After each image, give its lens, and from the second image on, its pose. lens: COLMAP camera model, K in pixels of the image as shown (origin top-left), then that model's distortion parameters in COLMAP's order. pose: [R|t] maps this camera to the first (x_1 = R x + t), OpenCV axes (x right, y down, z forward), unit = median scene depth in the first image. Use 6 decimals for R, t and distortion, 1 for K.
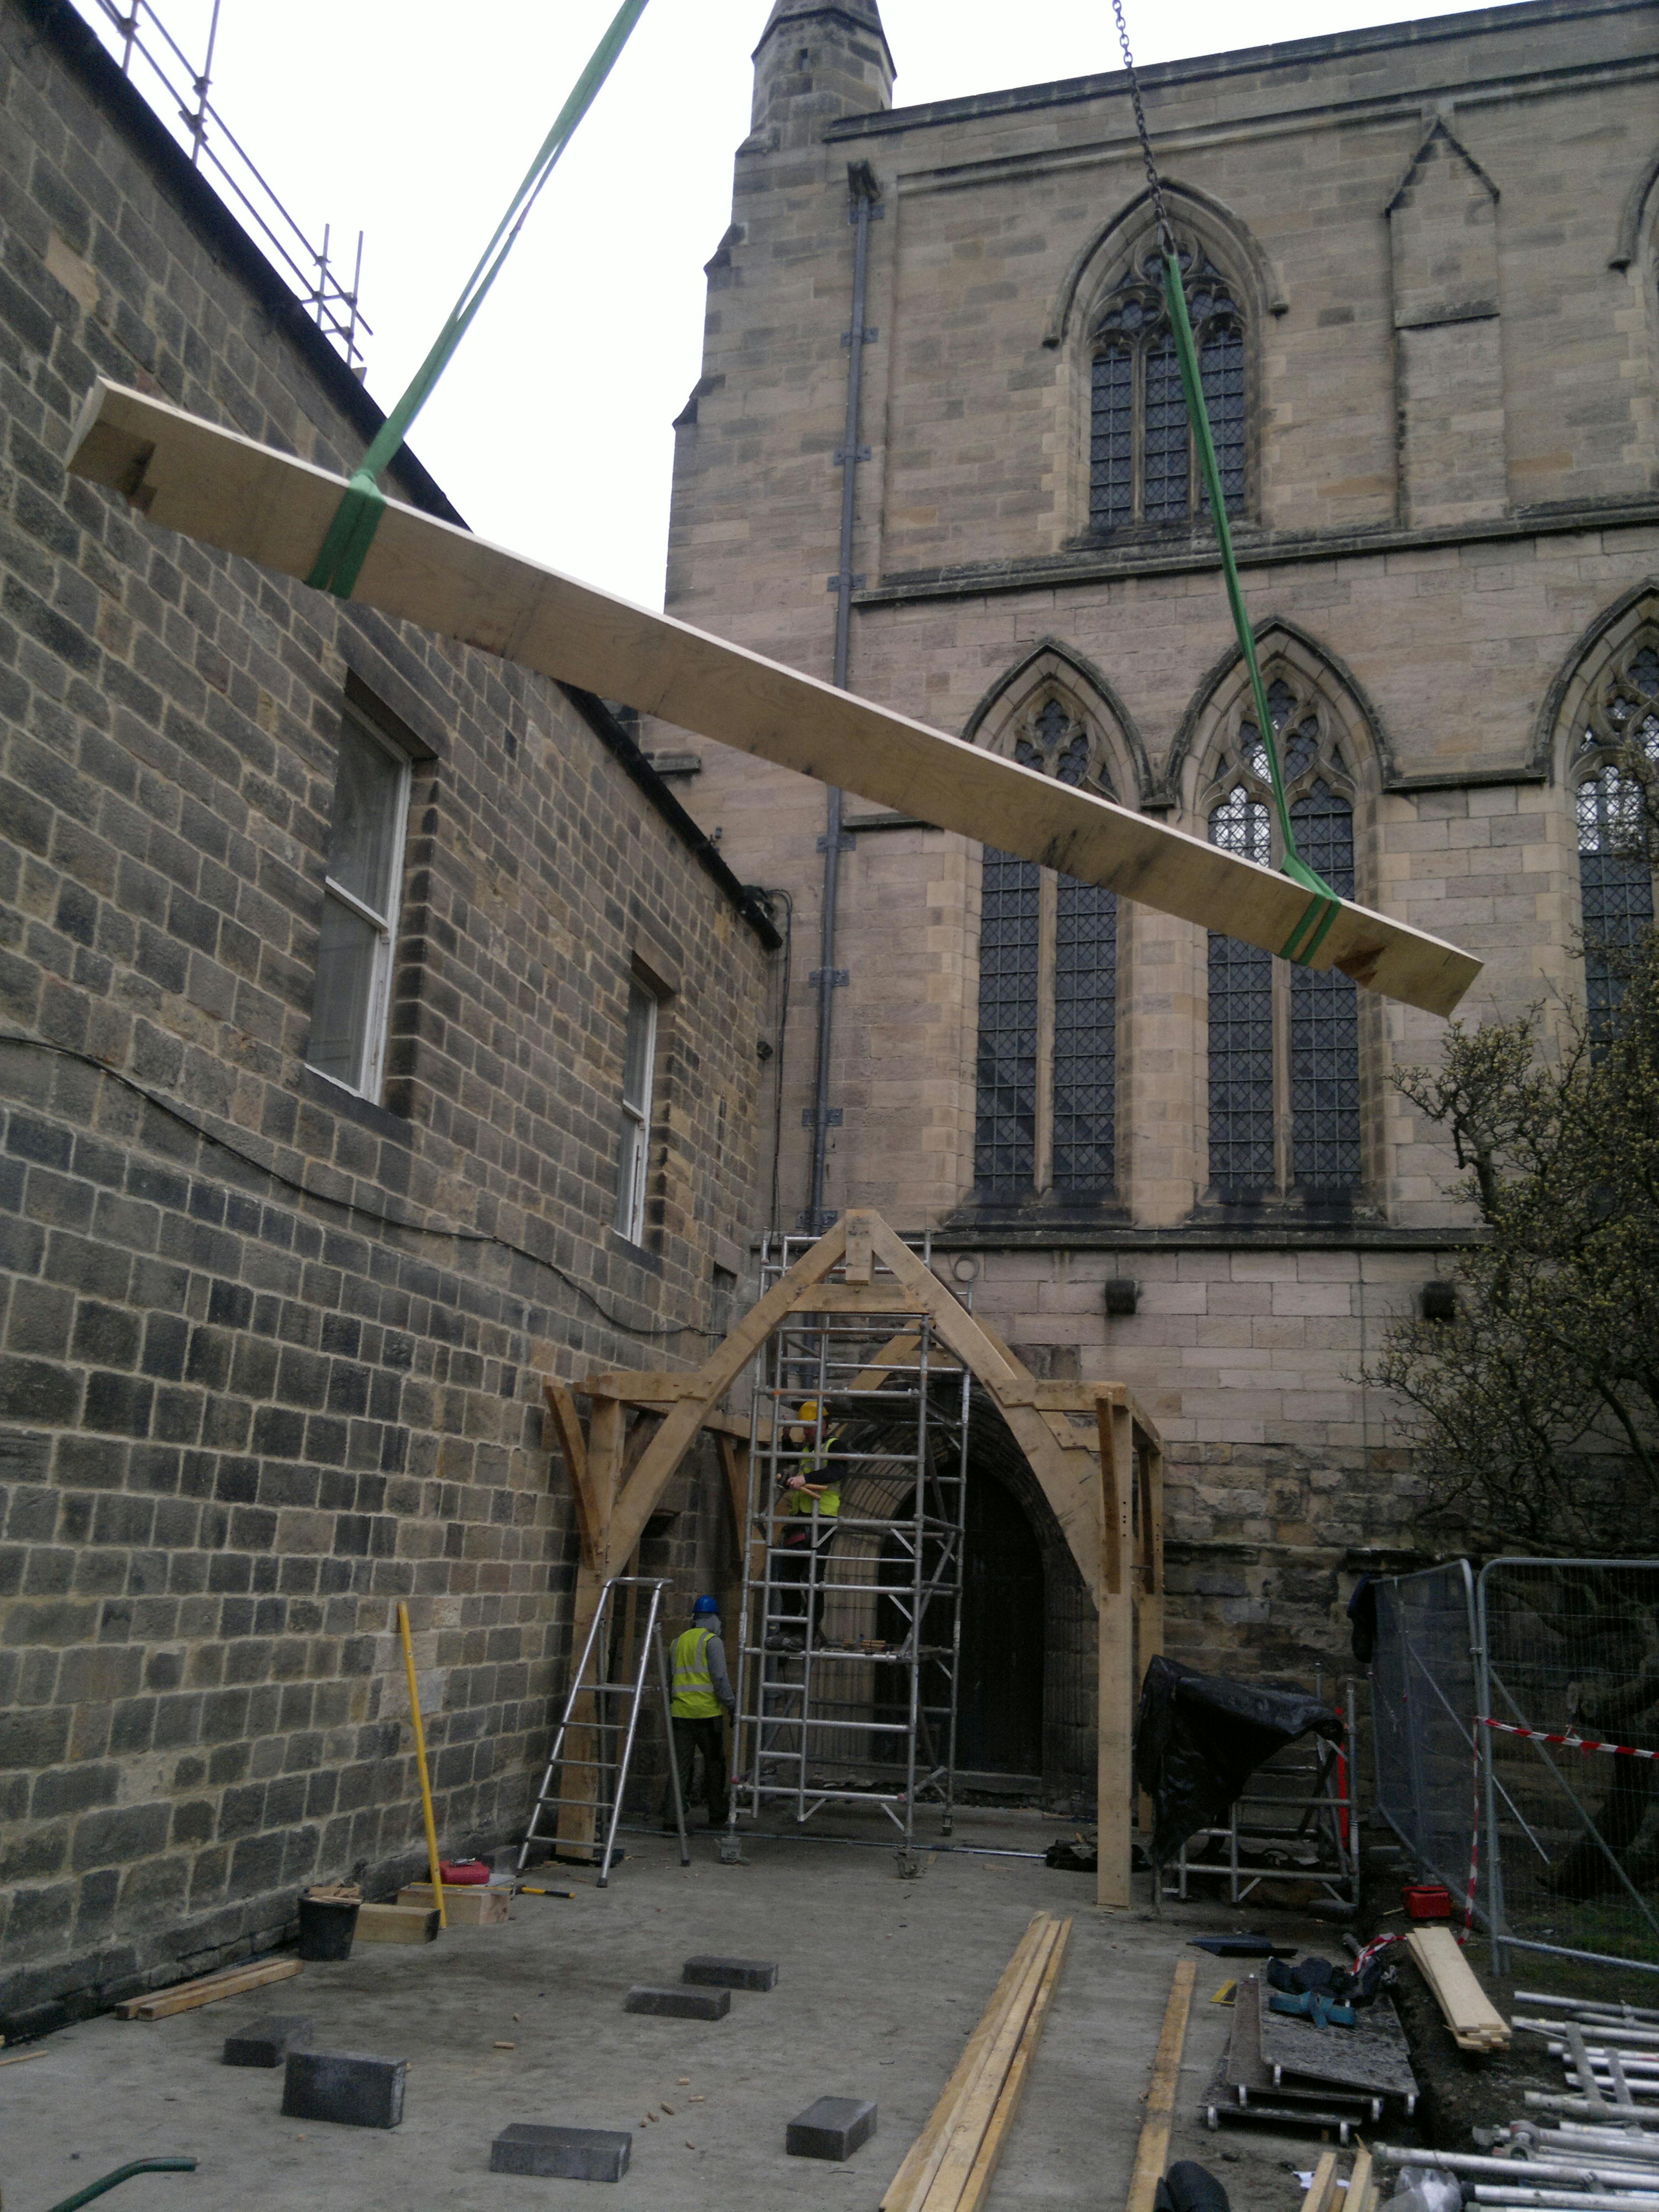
lens RADIAL K [[1854.3, 0, 842.9], [0, 1854.3, 1109.5], [0, 0, 1]] dist [0.084917, -0.126767]
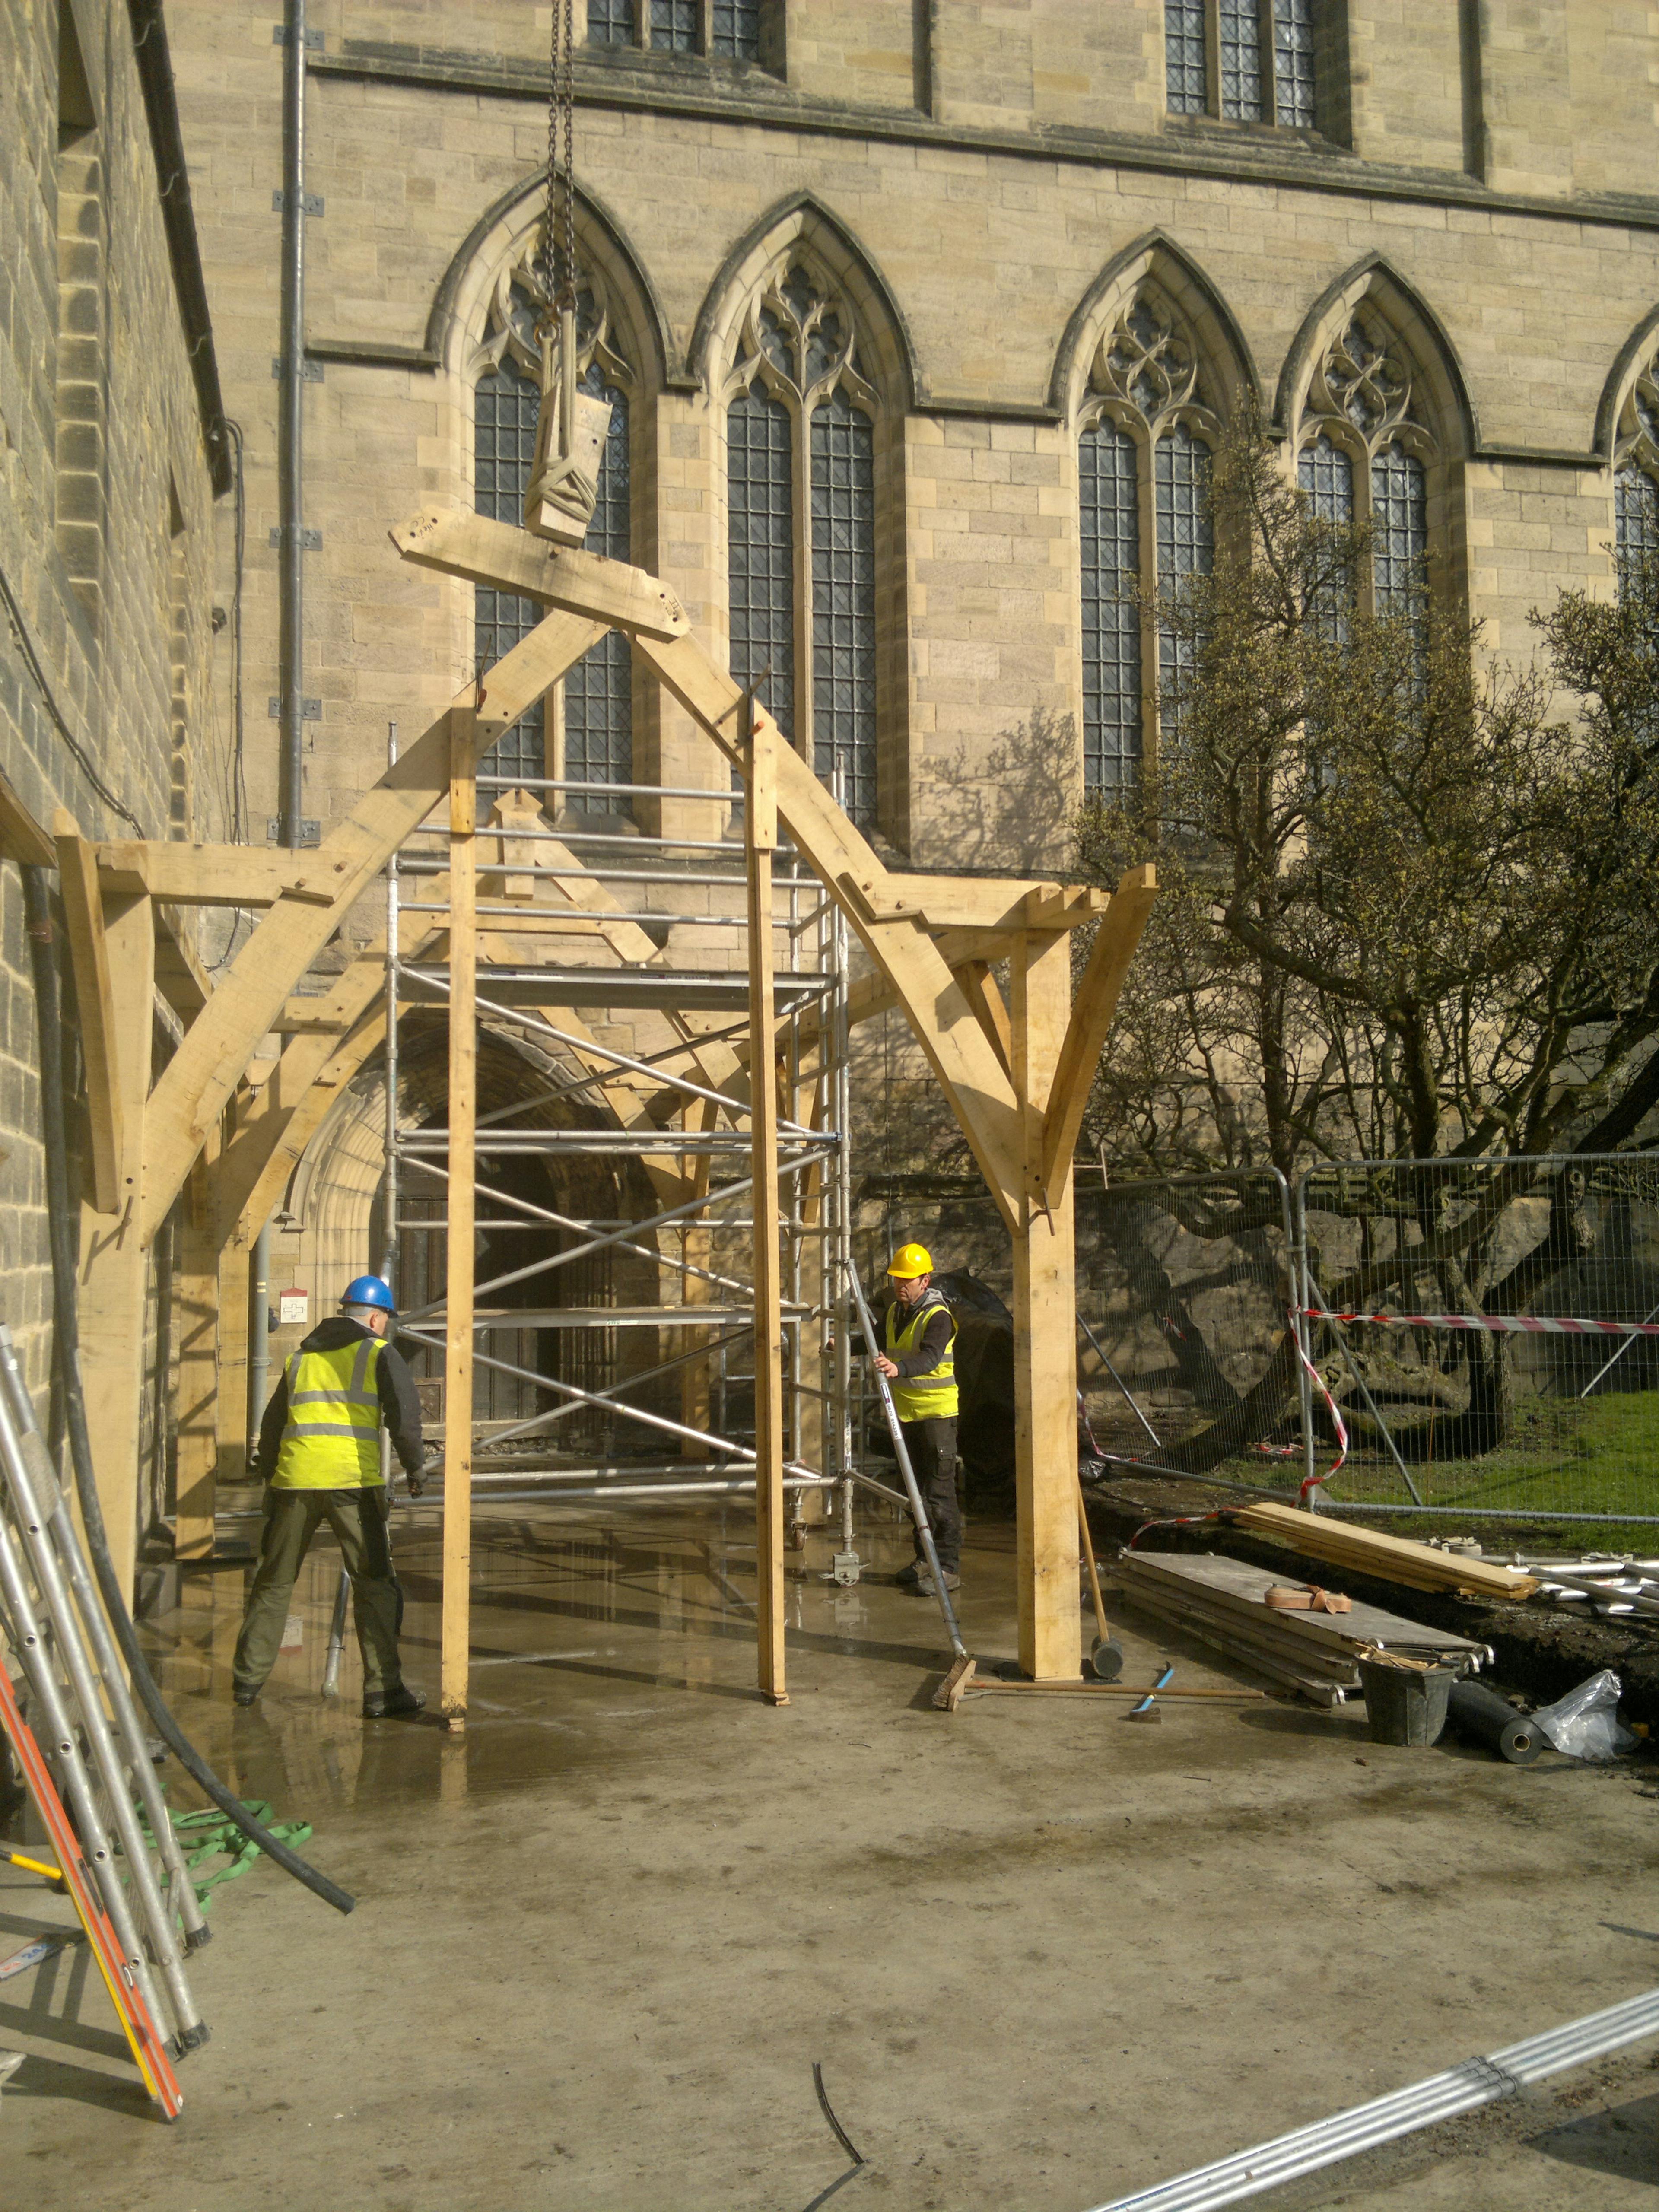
lens RADIAL K [[1854.3, 0, 840.7], [0, 1854.3, 1102.5], [0, 0, 1]] dist [0.084917, -0.126767]
pose [[0.884394, -0.018561, 0.466371, -0.198304], [-0.064043, 0.984932, 0.160644, 0.029211], [-0.462326, -0.171941, 0.869880, 0.115142]]
